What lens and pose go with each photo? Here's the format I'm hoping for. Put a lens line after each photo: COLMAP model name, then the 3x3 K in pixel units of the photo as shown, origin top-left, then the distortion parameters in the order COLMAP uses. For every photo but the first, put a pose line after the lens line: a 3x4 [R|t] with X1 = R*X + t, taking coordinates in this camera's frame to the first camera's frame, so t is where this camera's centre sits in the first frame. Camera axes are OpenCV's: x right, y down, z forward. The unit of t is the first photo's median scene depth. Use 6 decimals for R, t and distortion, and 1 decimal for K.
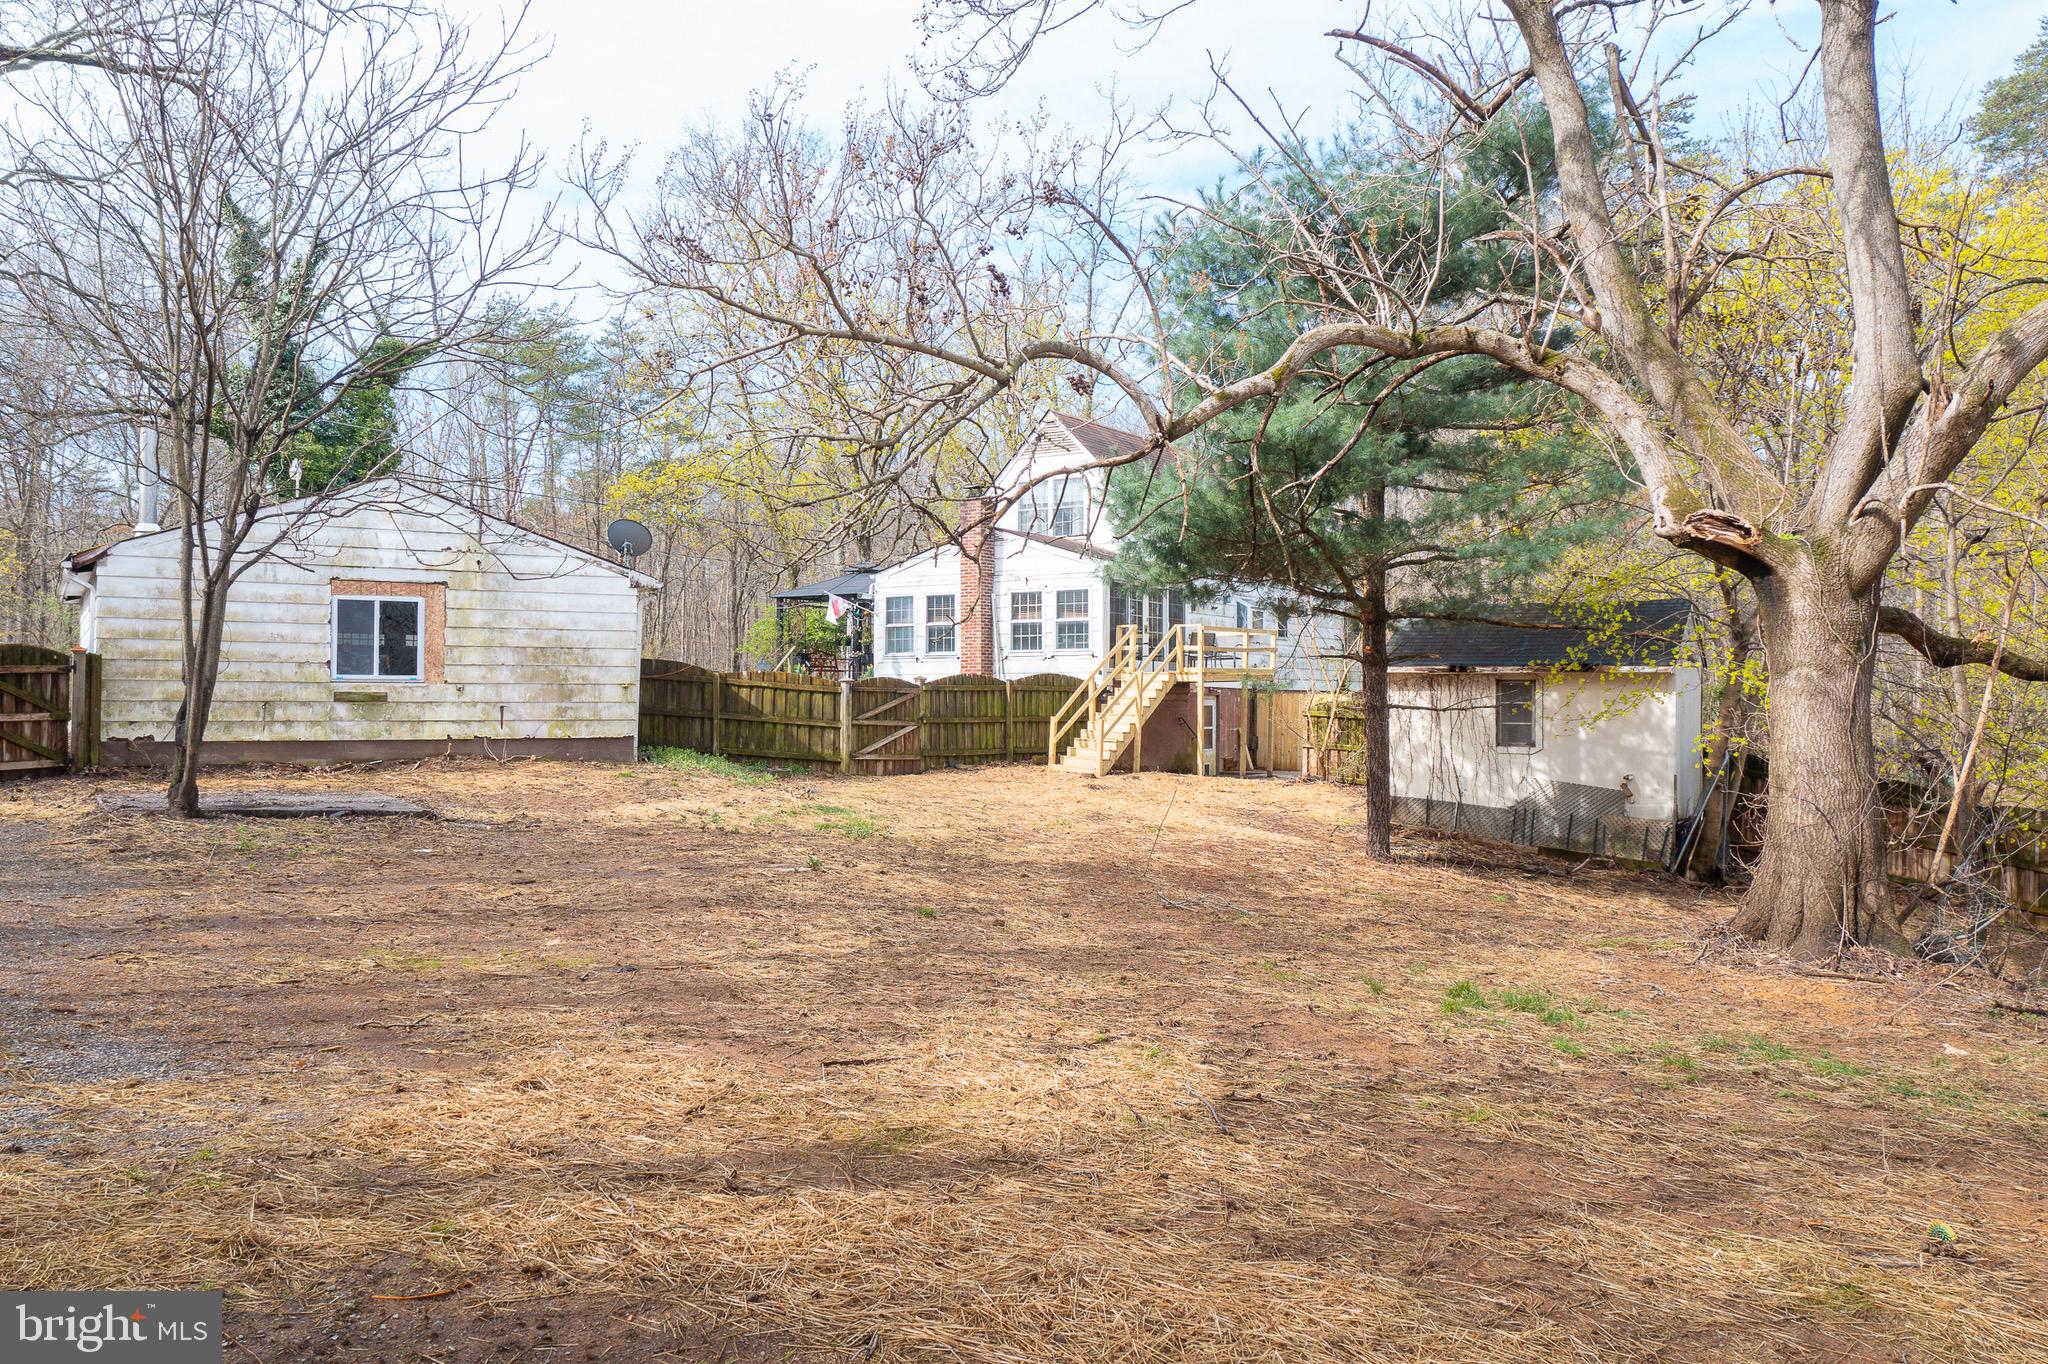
lens RADIAL K [[1629.9, 0, 1023.3], [0, 1629.9, 680.9], [0, 0, 1]] dist [-0.012261, 0.005108]
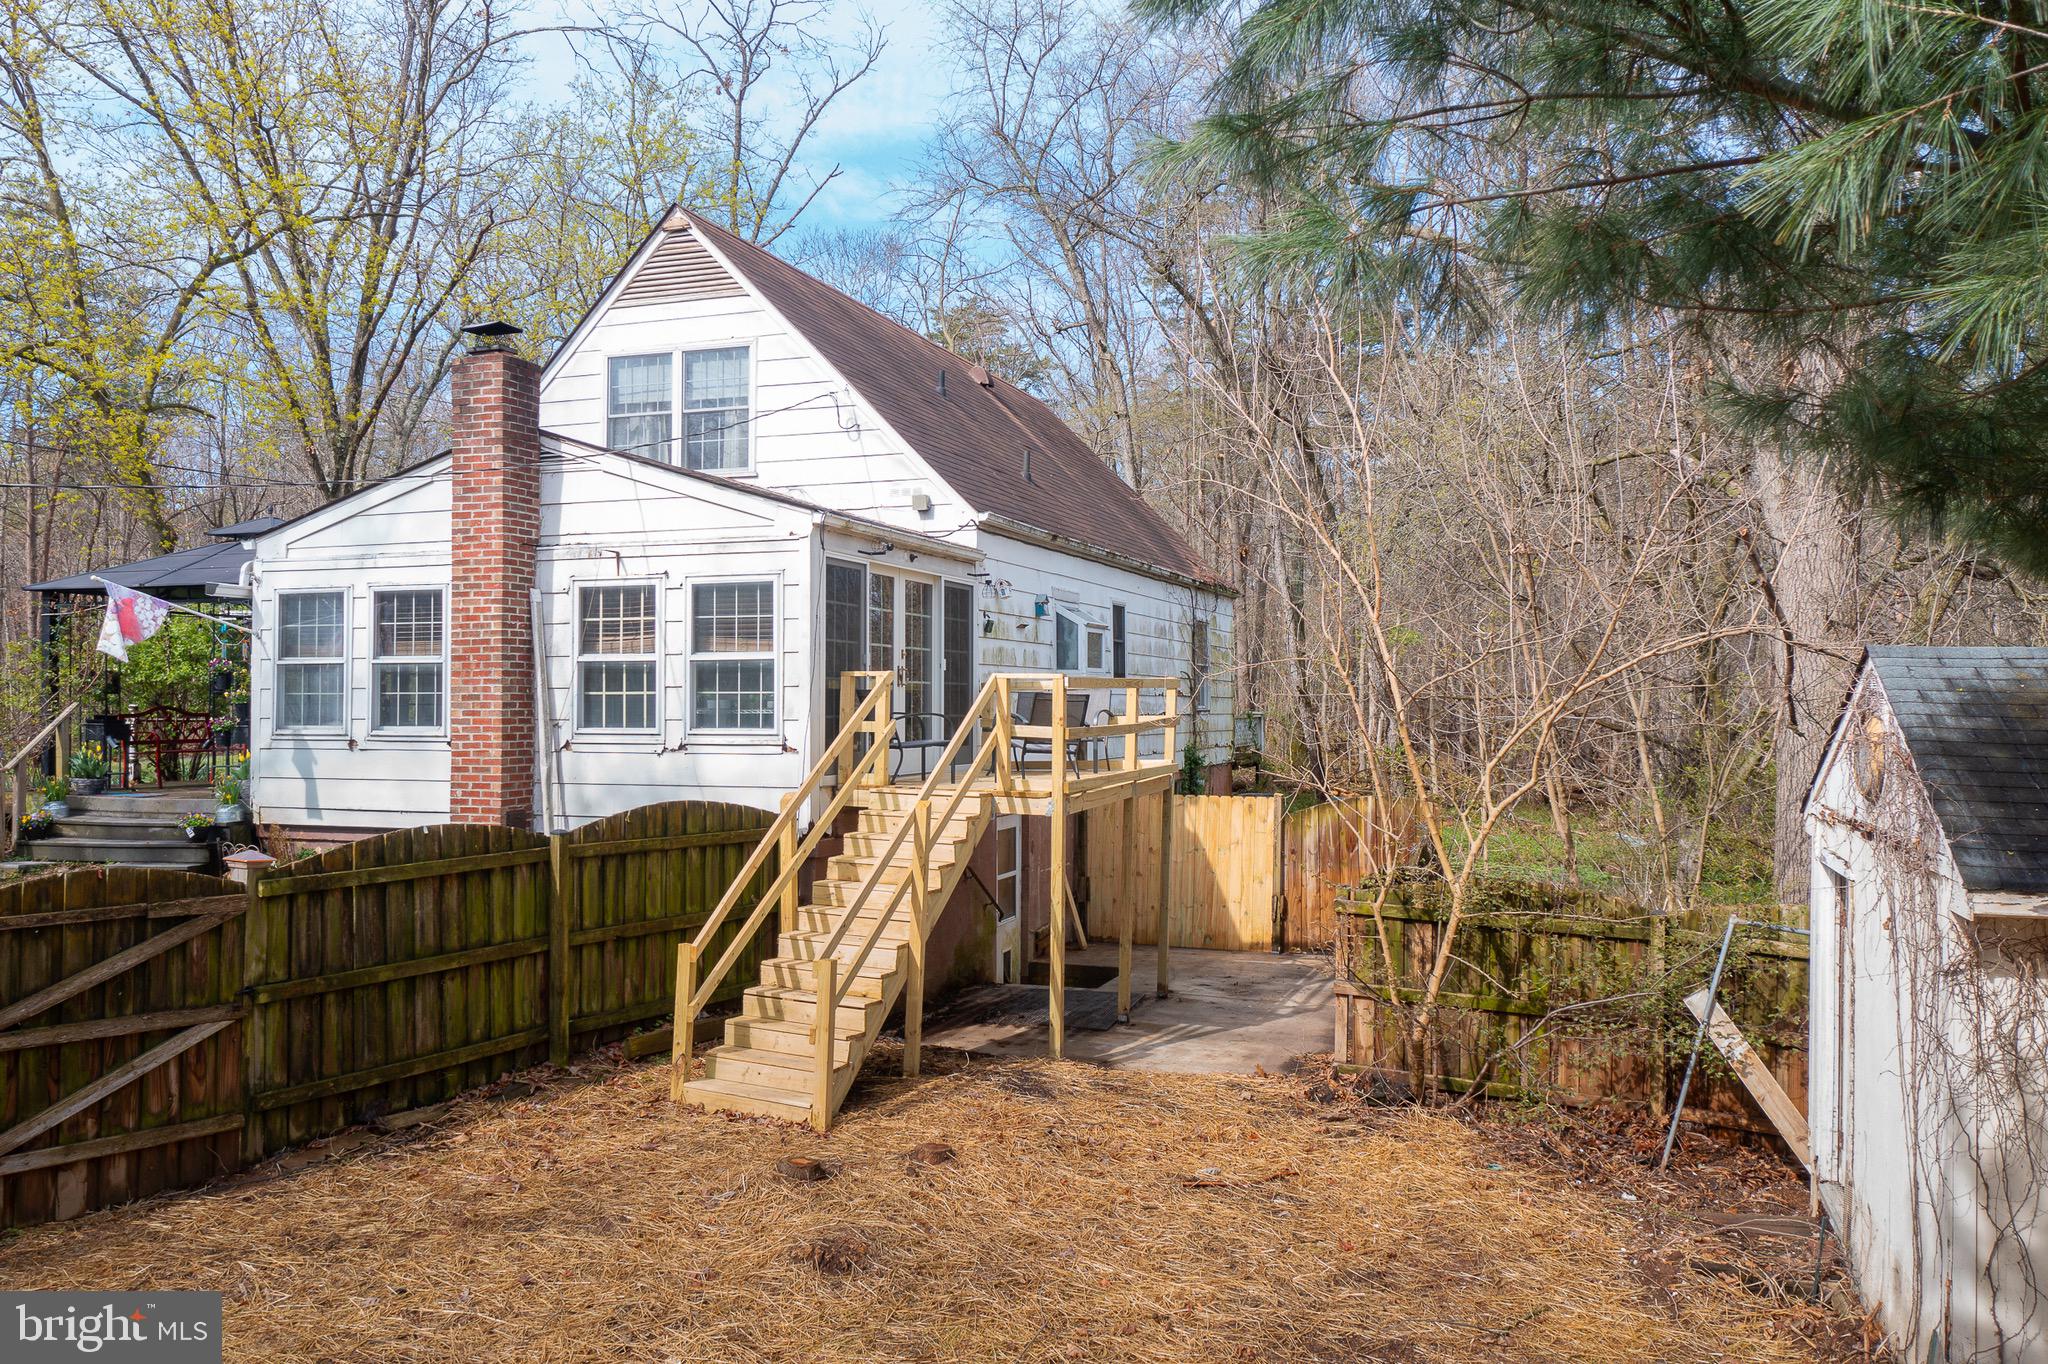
lens RADIAL K [[1629.9, 0, 1021.2], [0, 1629.9, 684.6], [0, 0, 1]] dist [-0.012261, 0.005108]
pose [[0.974173, 0.002625, 0.225789, 0.008591], [-0.003027, 0.999994, 0.001433, -0.031398], [-0.225784, -0.002080, 0.974175, 0.588721]]
